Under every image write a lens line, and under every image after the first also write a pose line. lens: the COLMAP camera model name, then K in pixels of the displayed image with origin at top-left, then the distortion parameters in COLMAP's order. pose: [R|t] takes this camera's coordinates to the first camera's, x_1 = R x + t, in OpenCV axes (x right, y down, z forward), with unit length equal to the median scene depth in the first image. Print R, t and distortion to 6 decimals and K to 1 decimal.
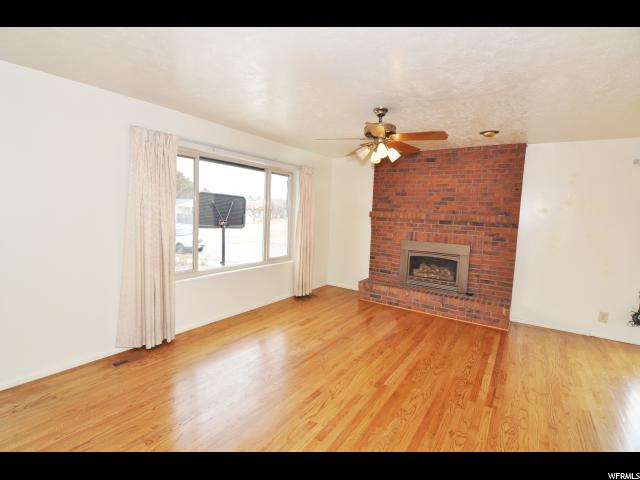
lens RADIAL K [[309.0, 0, 313.2], [0, 309.0, 237.8], [0, 0, 1]] dist [-0.013145, -0.005393]
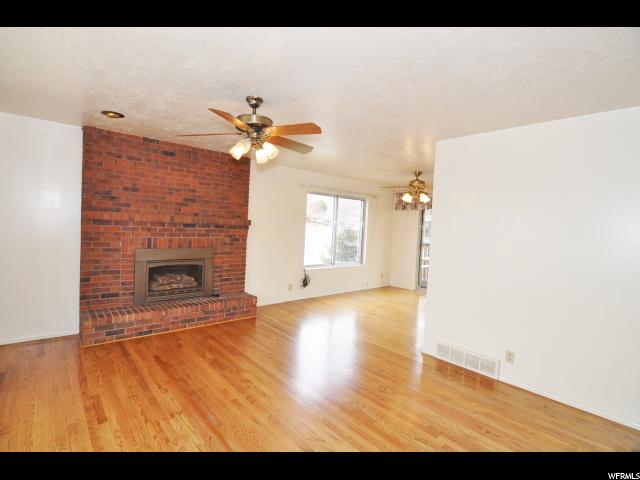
lens RADIAL K [[309.0, 0, 313.3], [0, 309.0, 237.3], [0, 0, 1]] dist [-0.013145, -0.005393]
pose [[0.237608, -0.064450, 0.969221, -0.381602], [0.044341, 0.997476, 0.055459, -0.049414], [-0.970349, 0.029799, 0.239866, 0.416554]]
